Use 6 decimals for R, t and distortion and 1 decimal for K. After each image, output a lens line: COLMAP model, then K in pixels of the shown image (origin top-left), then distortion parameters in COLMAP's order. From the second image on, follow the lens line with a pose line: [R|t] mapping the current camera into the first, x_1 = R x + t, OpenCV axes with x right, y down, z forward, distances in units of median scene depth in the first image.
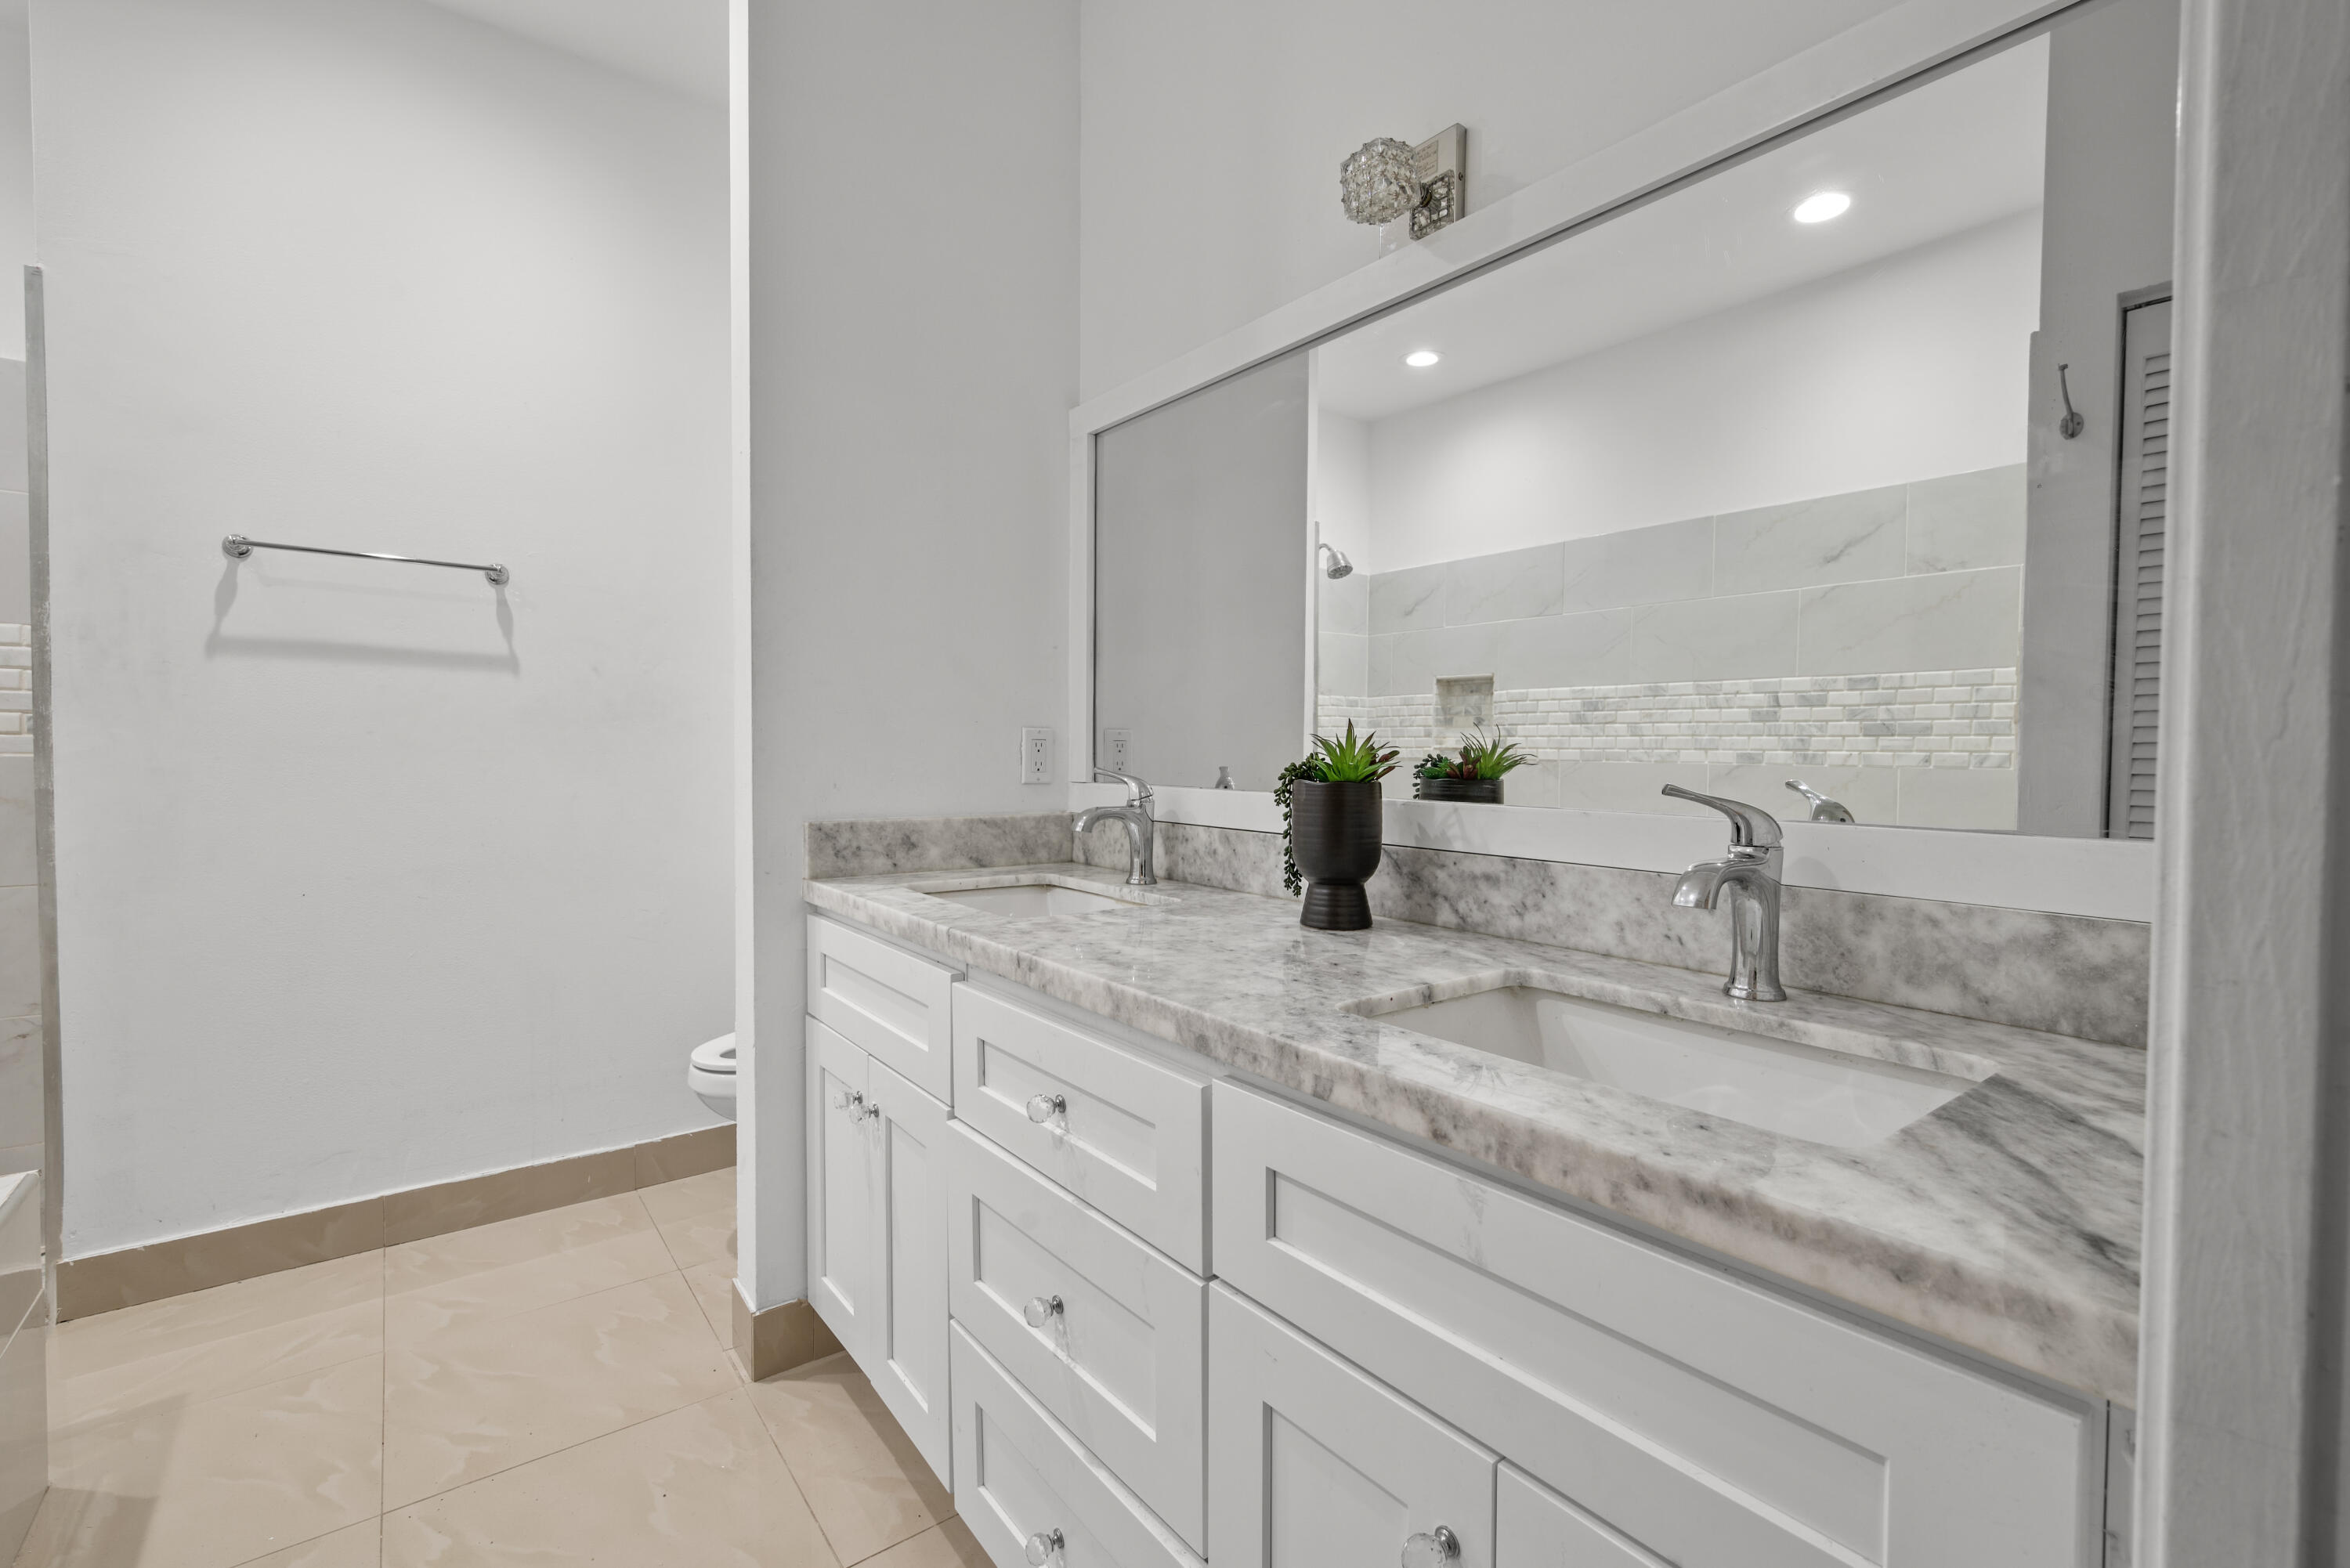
lens RADIAL K [[1040.8, 0, 1192.6], [0, 1040.8, 760.8], [0, 0, 1]] dist [-0.004790, 0.000913]
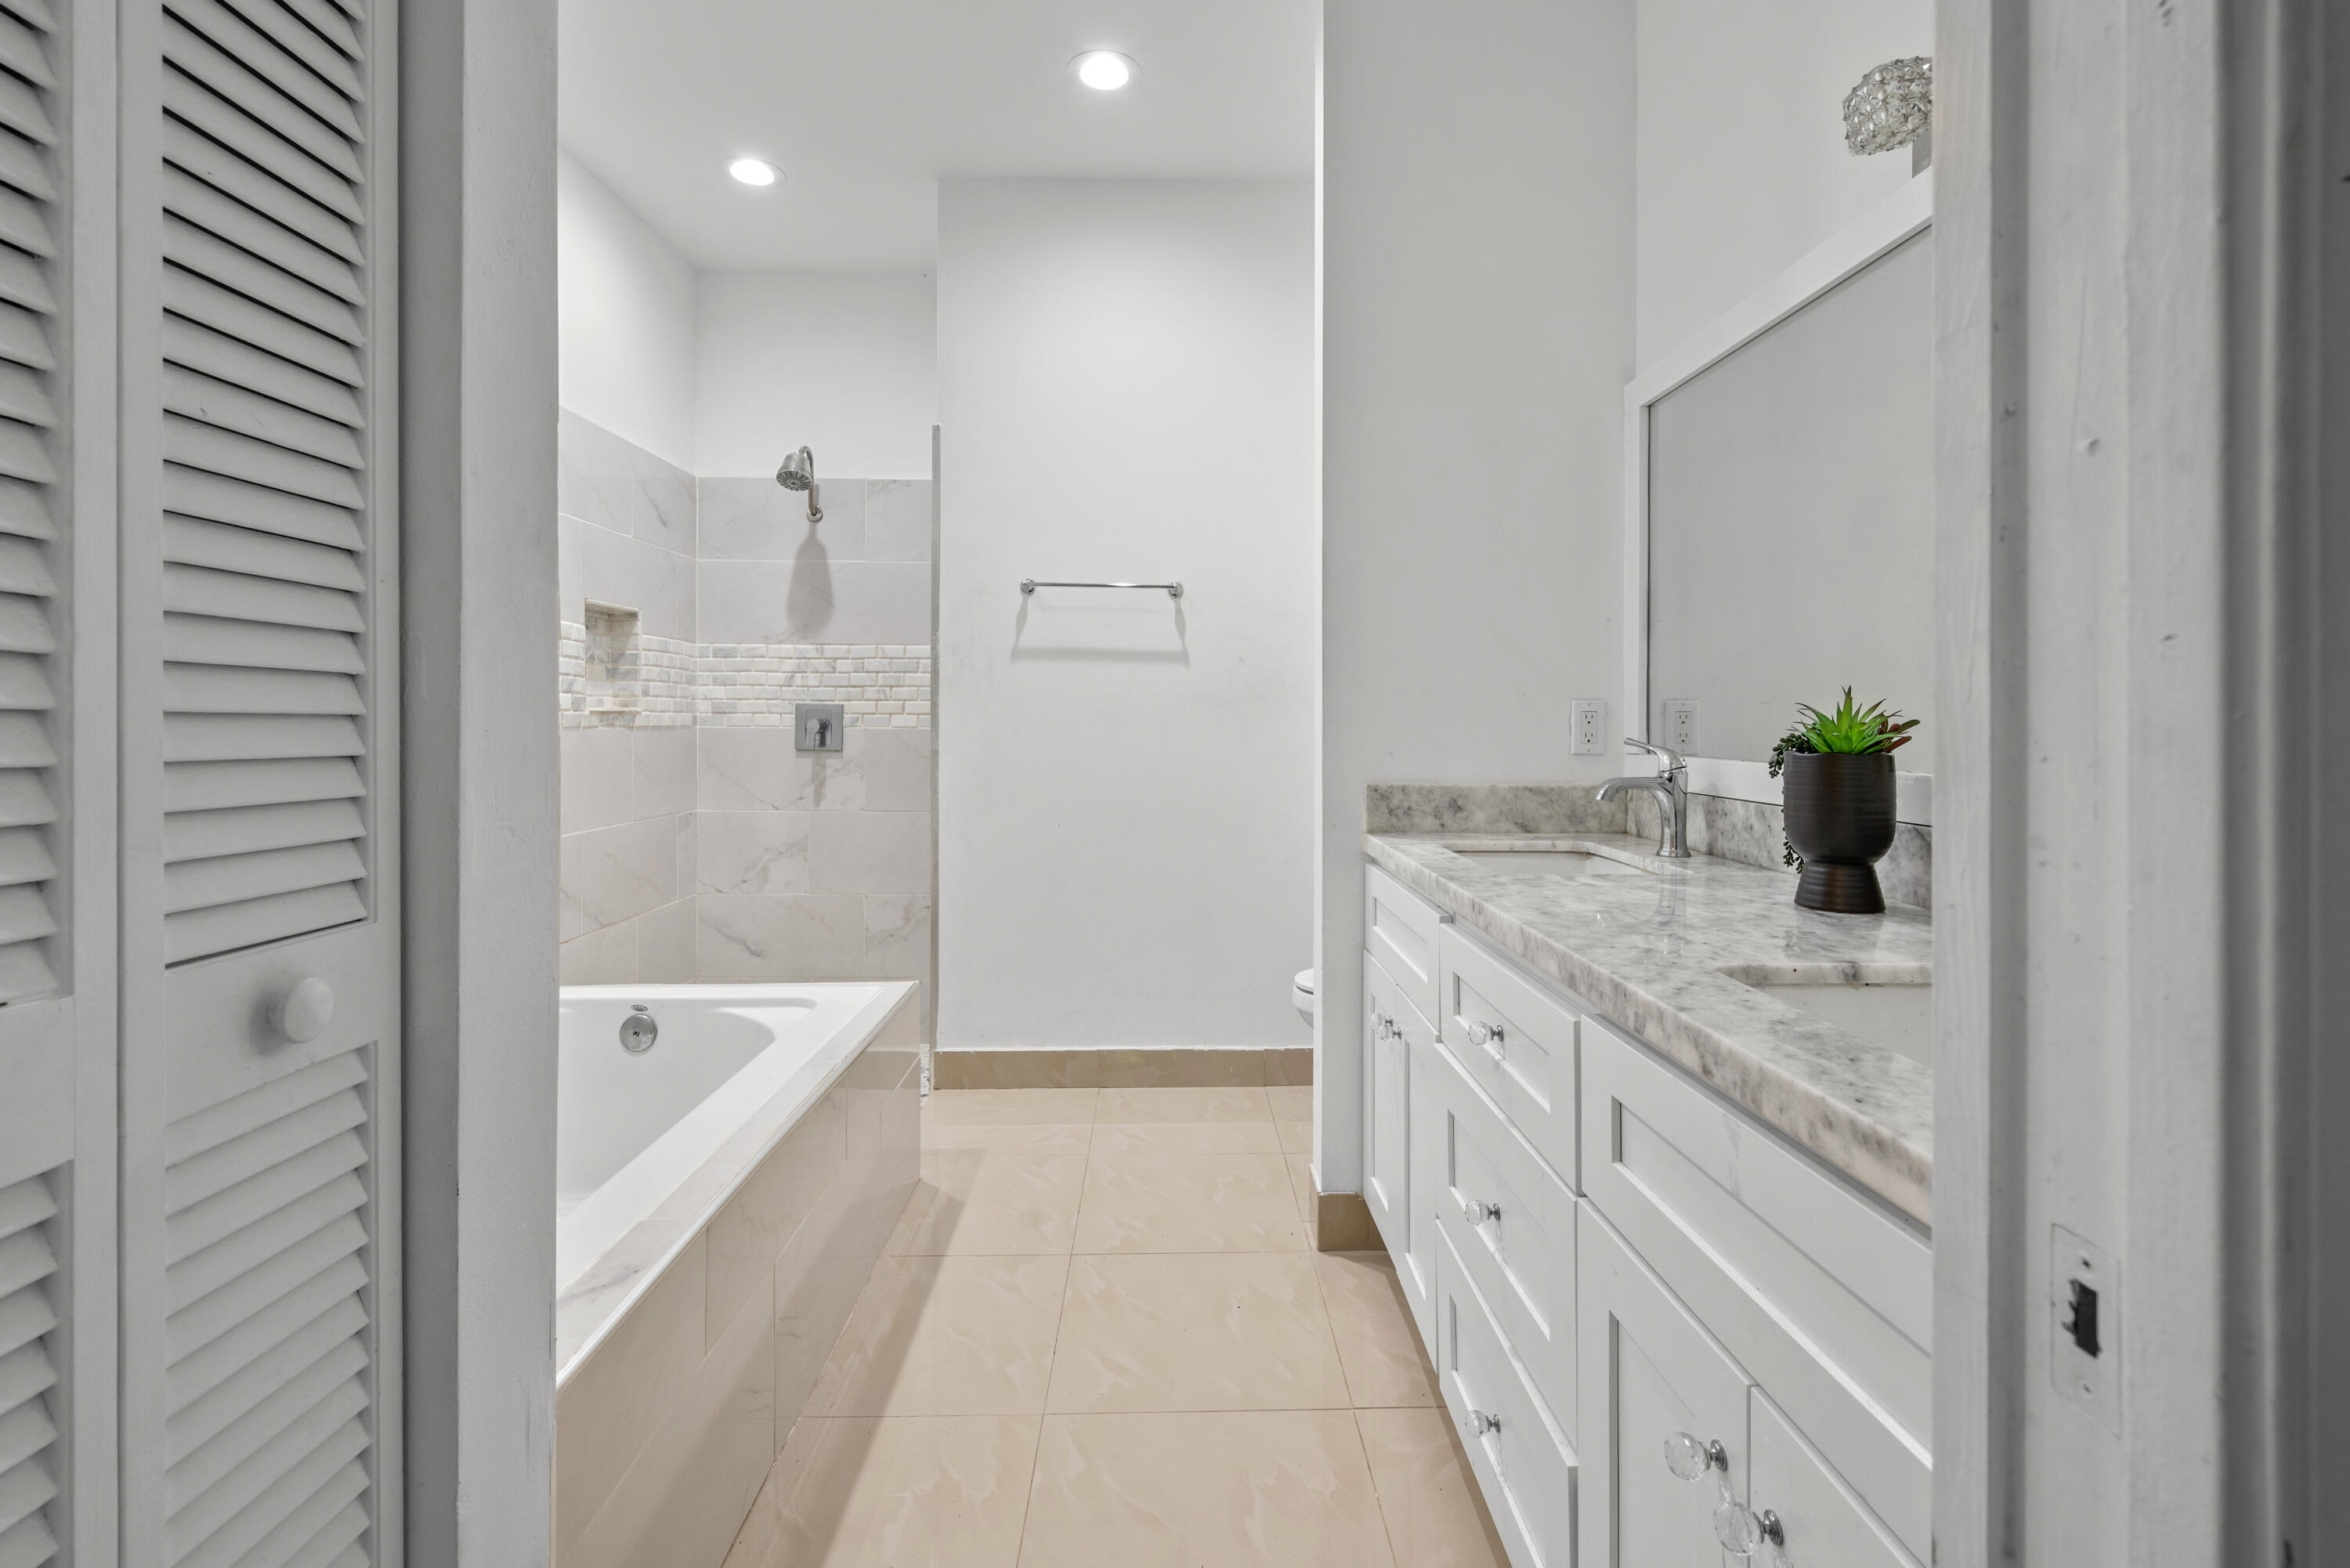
lens RADIAL K [[1056.1, 0, 1181.1], [0, 1056.1, 684.6], [0, 0, 1]] dist [-0.007508, -0.000091]
pose [[0.804315, -0.026132, -0.593629, 0.182381], [-0.001942, 0.998912, -0.046604, 0.002845], [0.594200, 0.038638, 0.803389, -0.092429]]
